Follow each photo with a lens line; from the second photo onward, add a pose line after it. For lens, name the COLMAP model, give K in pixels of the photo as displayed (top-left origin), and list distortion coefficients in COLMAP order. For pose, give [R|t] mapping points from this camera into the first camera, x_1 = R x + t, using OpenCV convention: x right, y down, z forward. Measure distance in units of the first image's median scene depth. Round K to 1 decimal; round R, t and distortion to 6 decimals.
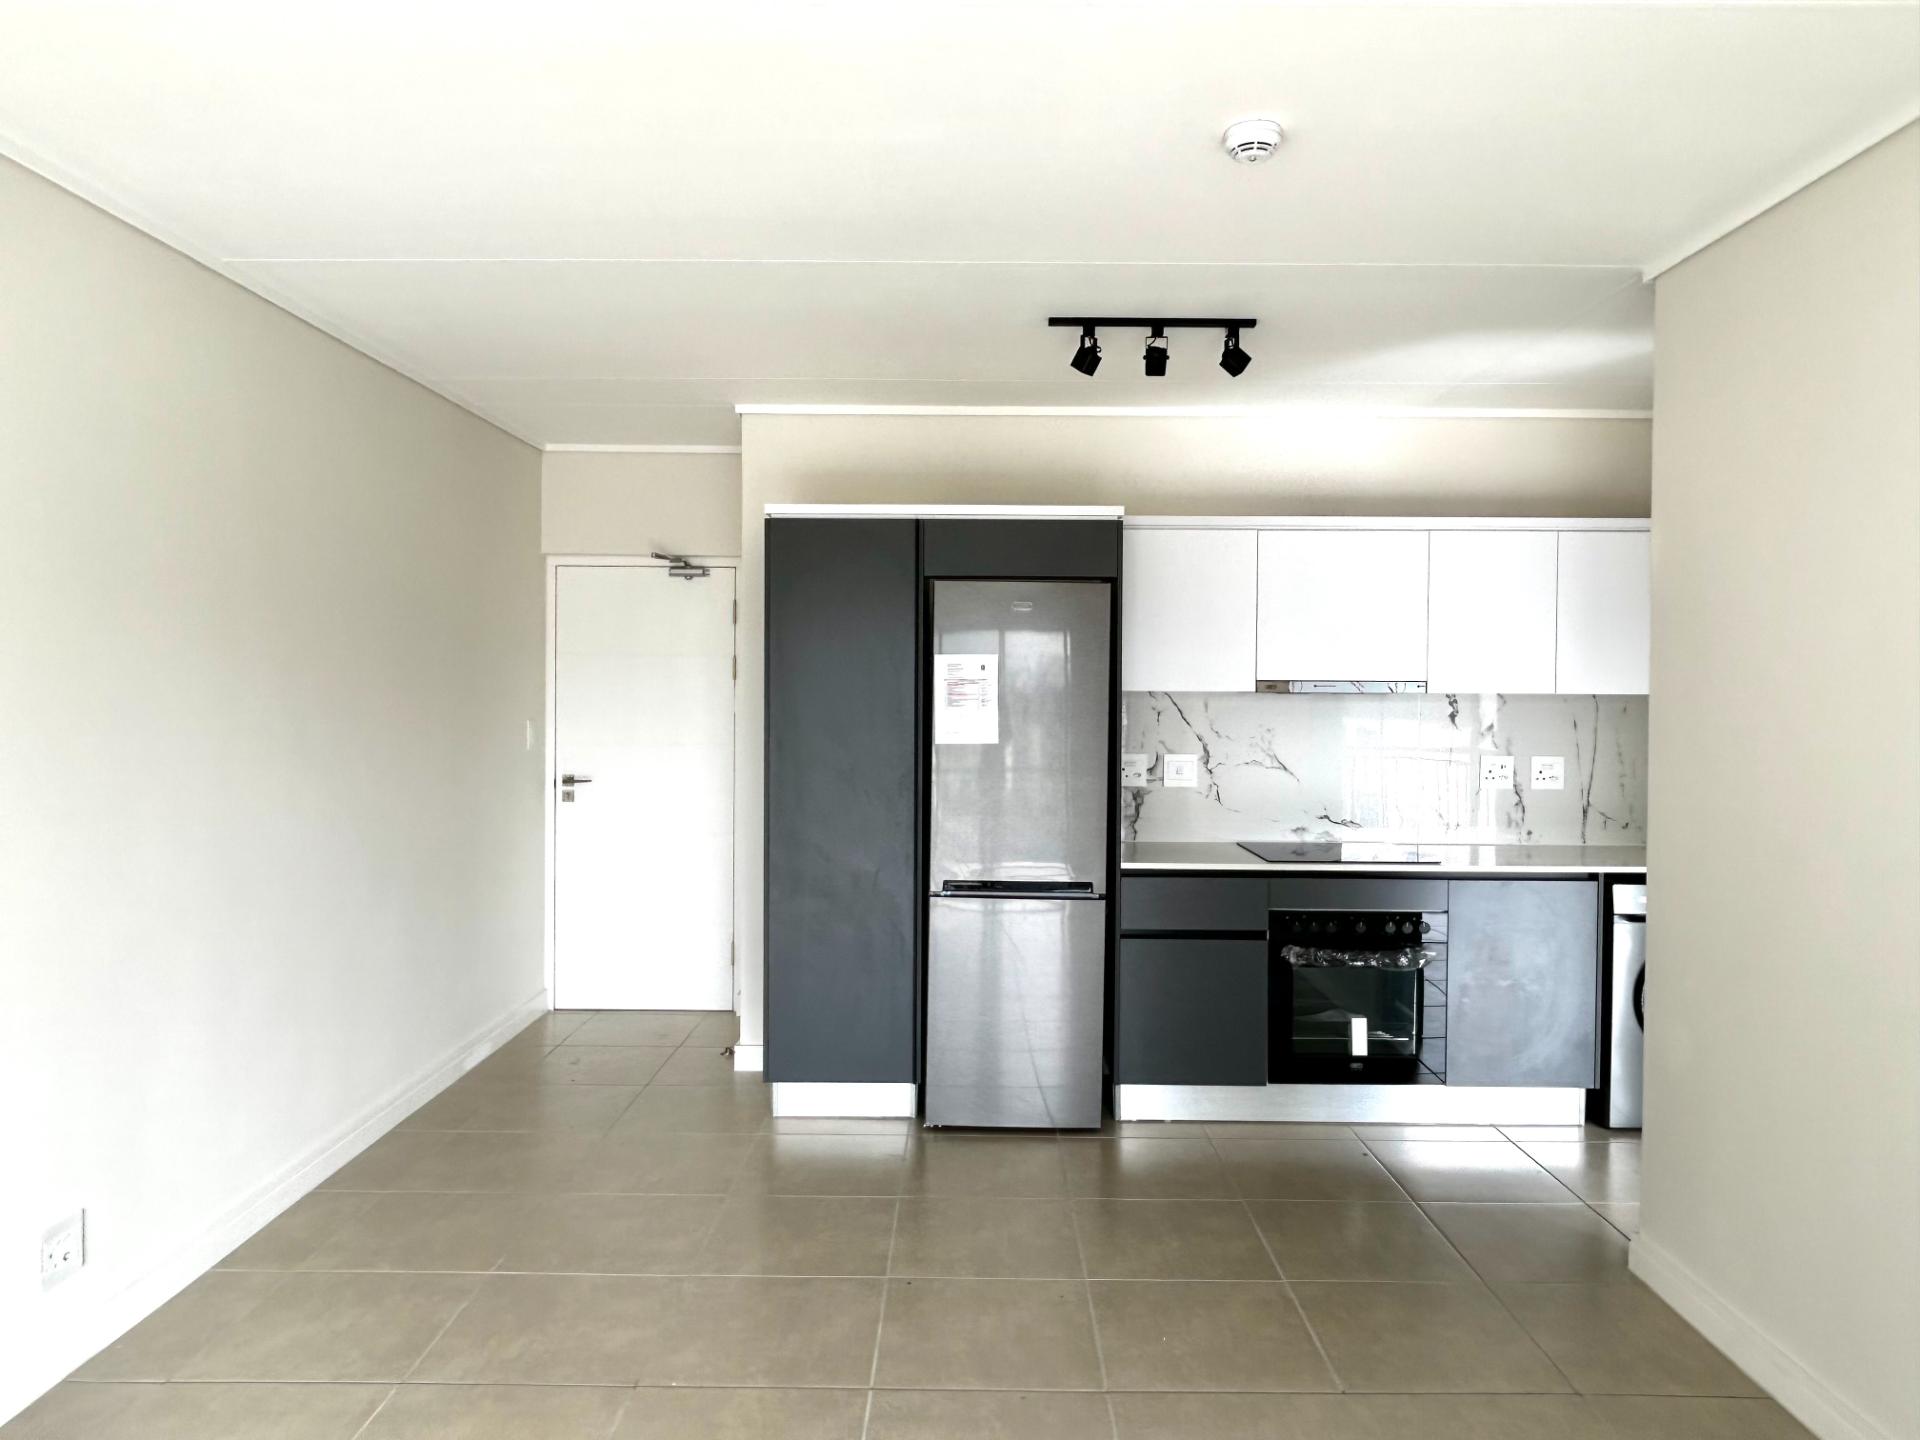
lens RADIAL K [[1265.0, 0, 960.1], [0, 1265.0, 711.7], [0, 0, 1]] dist [-0.003862, -0.000773]
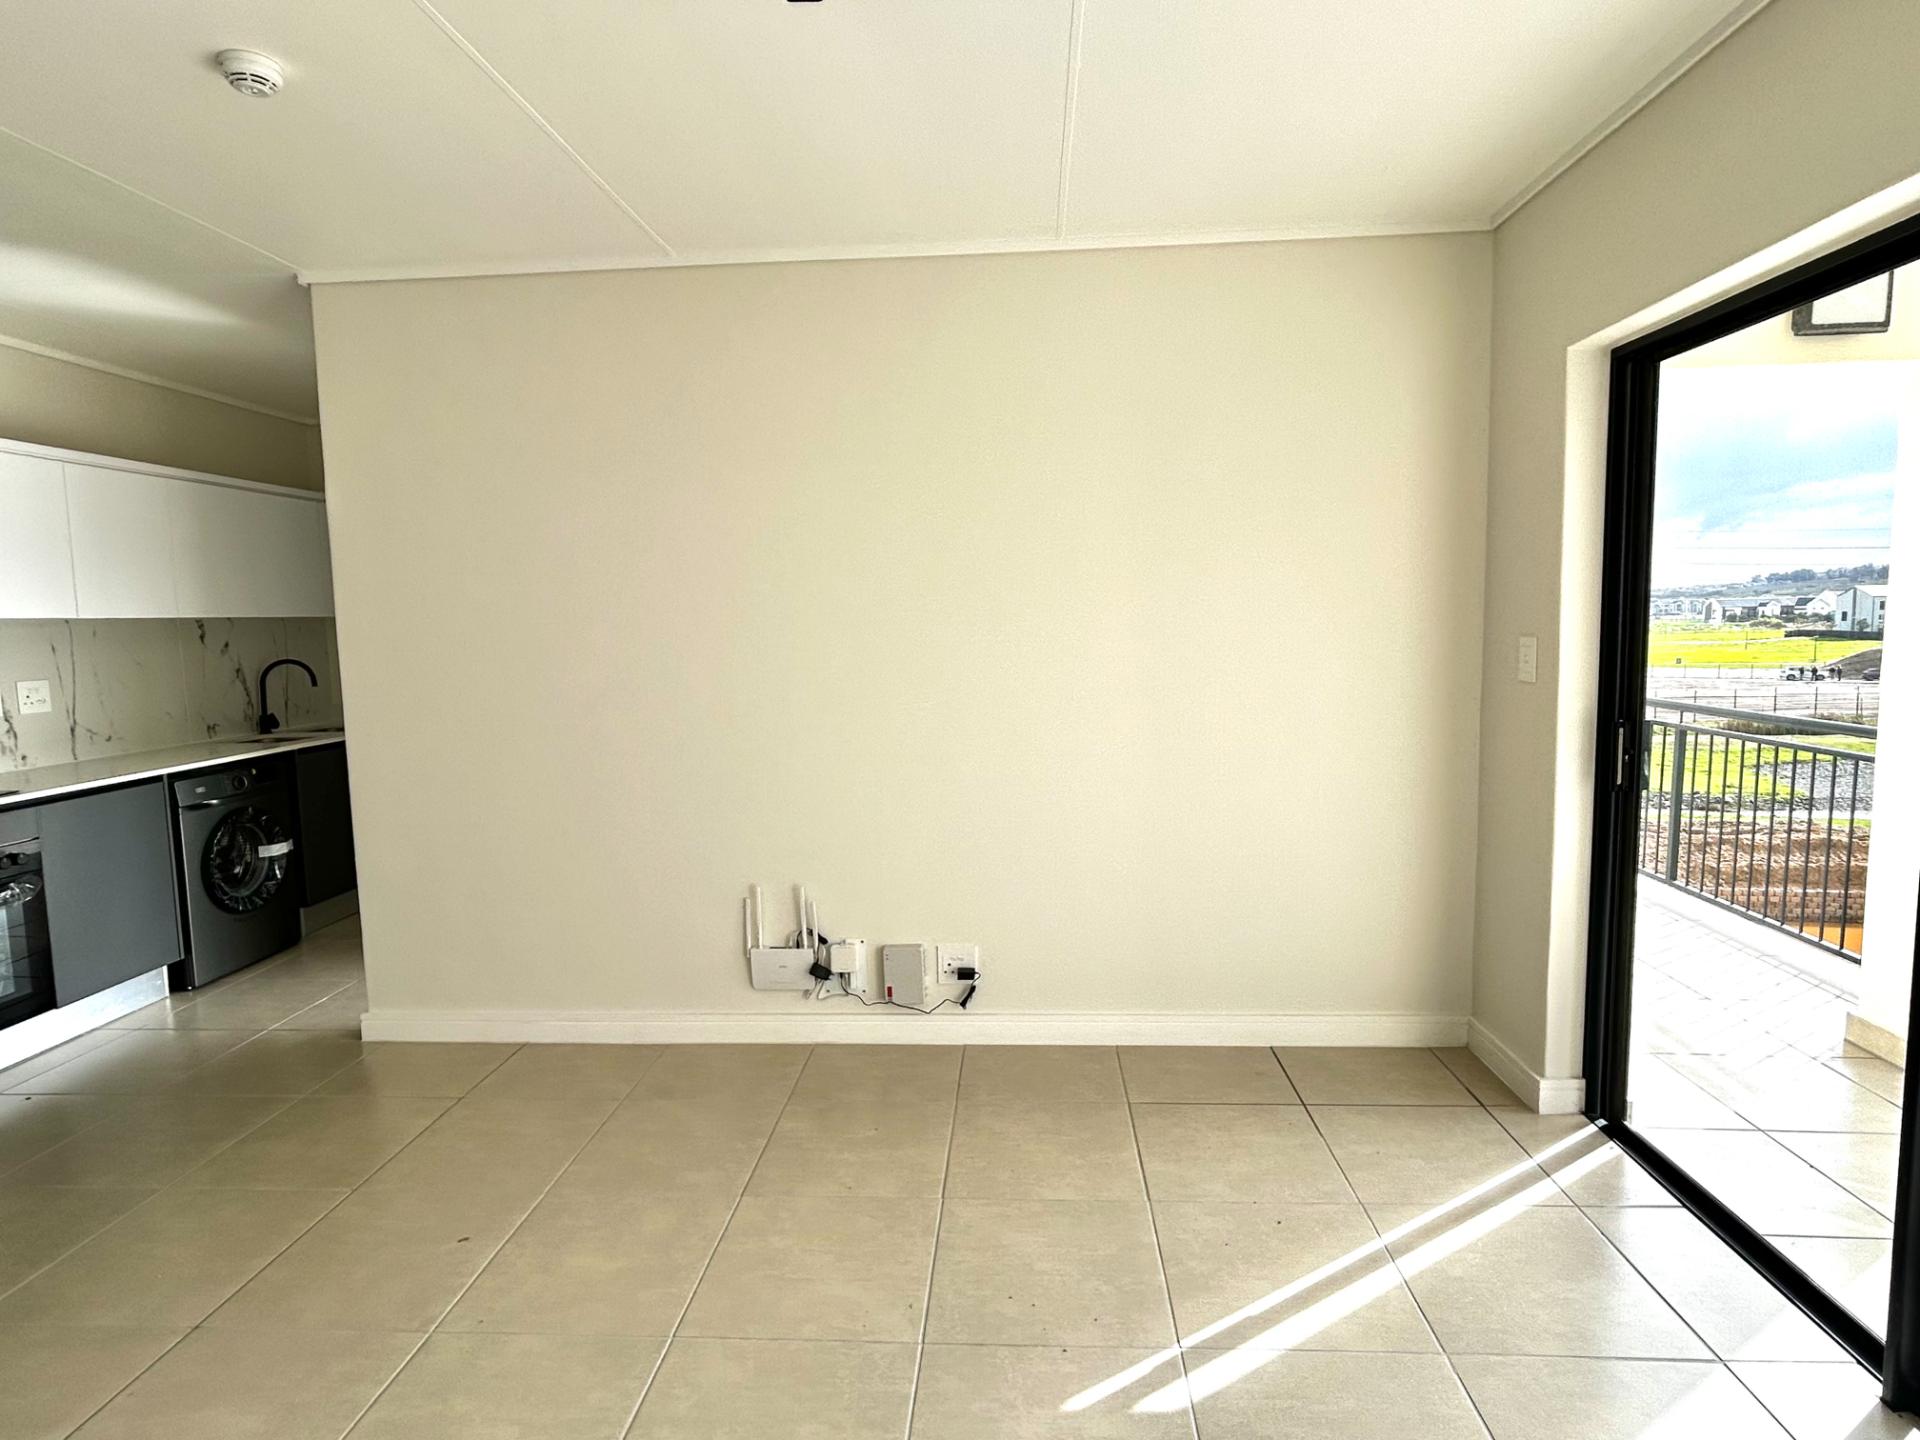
lens RADIAL K [[1036.6, 0, 963.0], [0, 1036.6, 716.6], [0, 0, 1]] dist [0.000321, -0.000158]
pose [[0.045881, -0.108553, 0.993031, -0.338563], [0.031072, 0.993752, 0.107196, -0.002722], [-0.998464, 0.025937, 0.048967, 0.206994]]
